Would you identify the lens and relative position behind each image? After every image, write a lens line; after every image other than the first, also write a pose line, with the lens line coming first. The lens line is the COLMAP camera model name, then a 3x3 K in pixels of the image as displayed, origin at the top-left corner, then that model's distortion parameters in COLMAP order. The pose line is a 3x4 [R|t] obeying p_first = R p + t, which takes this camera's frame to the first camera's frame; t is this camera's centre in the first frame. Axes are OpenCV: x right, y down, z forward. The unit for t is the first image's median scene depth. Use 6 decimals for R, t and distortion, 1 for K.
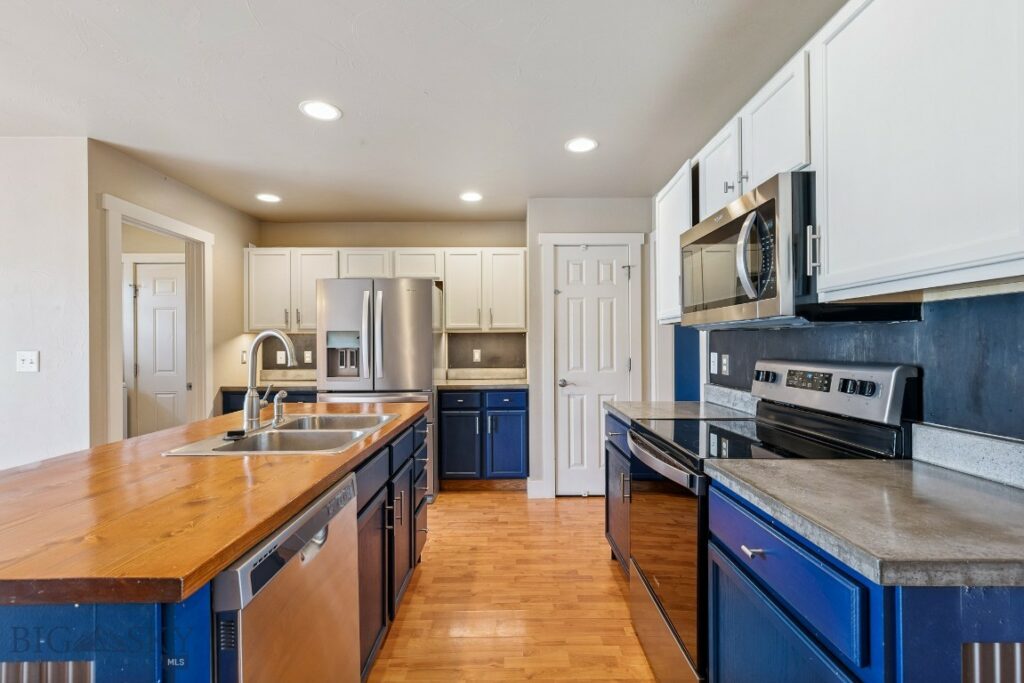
lens RADIAL K [[465.8, 0, 512.0], [0, 465.8, 341.5], [0, 0, 1]] dist [-0.000667, 0.000061]
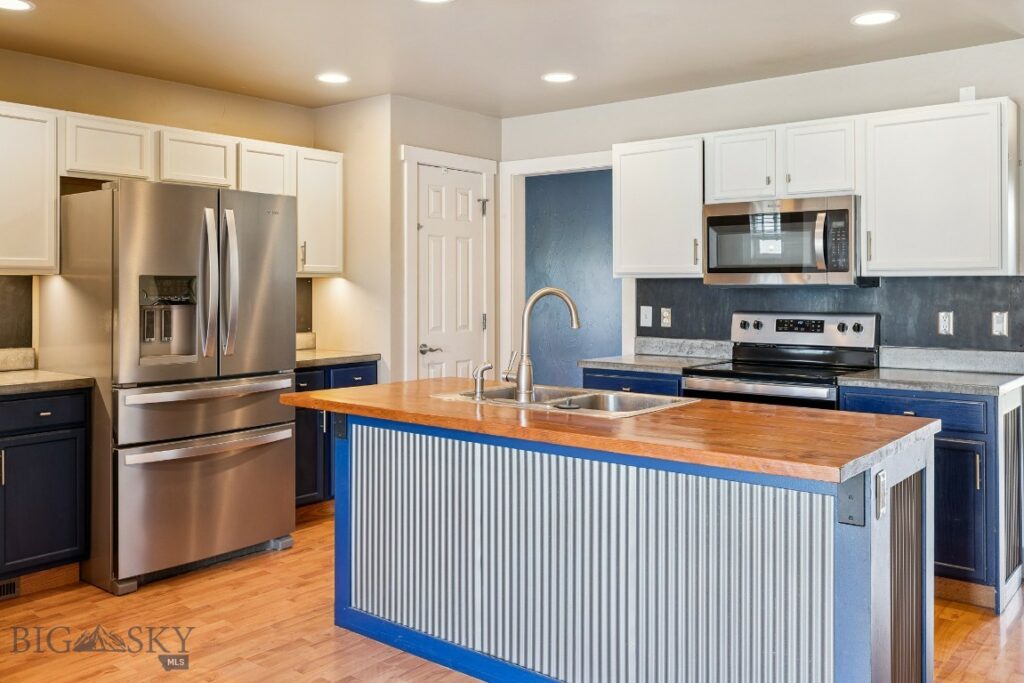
lens RADIAL K [[839.9, 0, 528.8], [0, 839.9, 288.3], [0, 0, 1]] dist [-0.010794, -0.001385]
pose [[0.623375, 0.001598, 0.781921, -1.250095], [-0.008428, 0.999954, 0.004675, -0.023443], [-0.781877, -0.009505, 0.623360, 0.043806]]
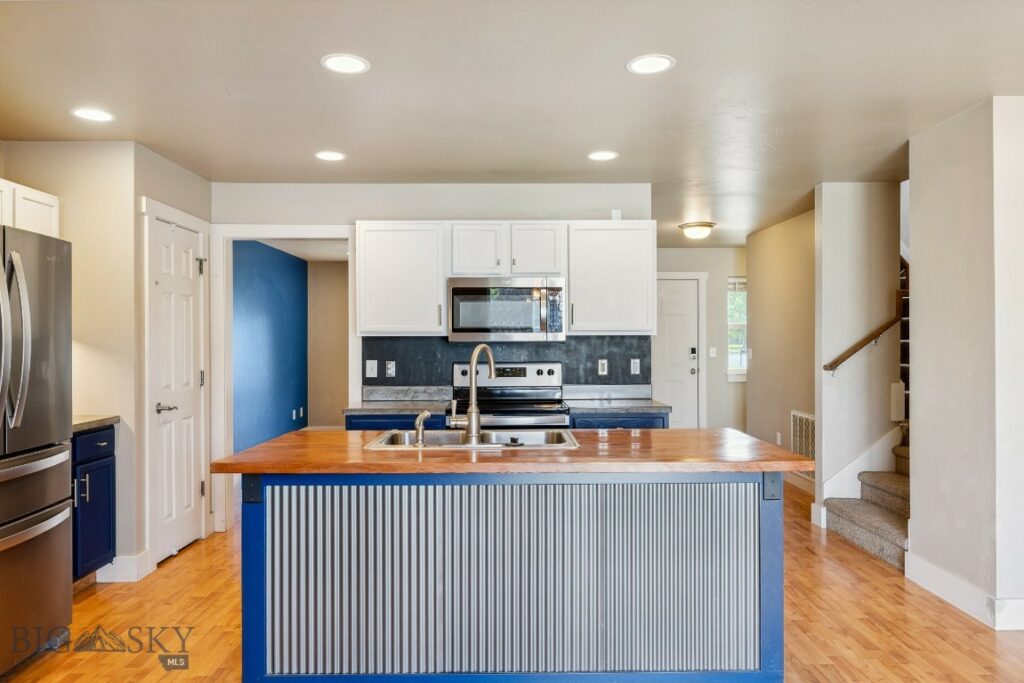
lens RADIAL K [[678.7, 0, 512.0], [0, 678.7, 341.5], [0, 0, 1]] dist [-0.003615, -0.000540]
pose [[-0.004417, 0.003436, 0.999984, -1.421845], [-0.005073, 0.999981, -0.003458, -0.021175], [-0.999977, -0.005088, -0.004400, 0.673949]]
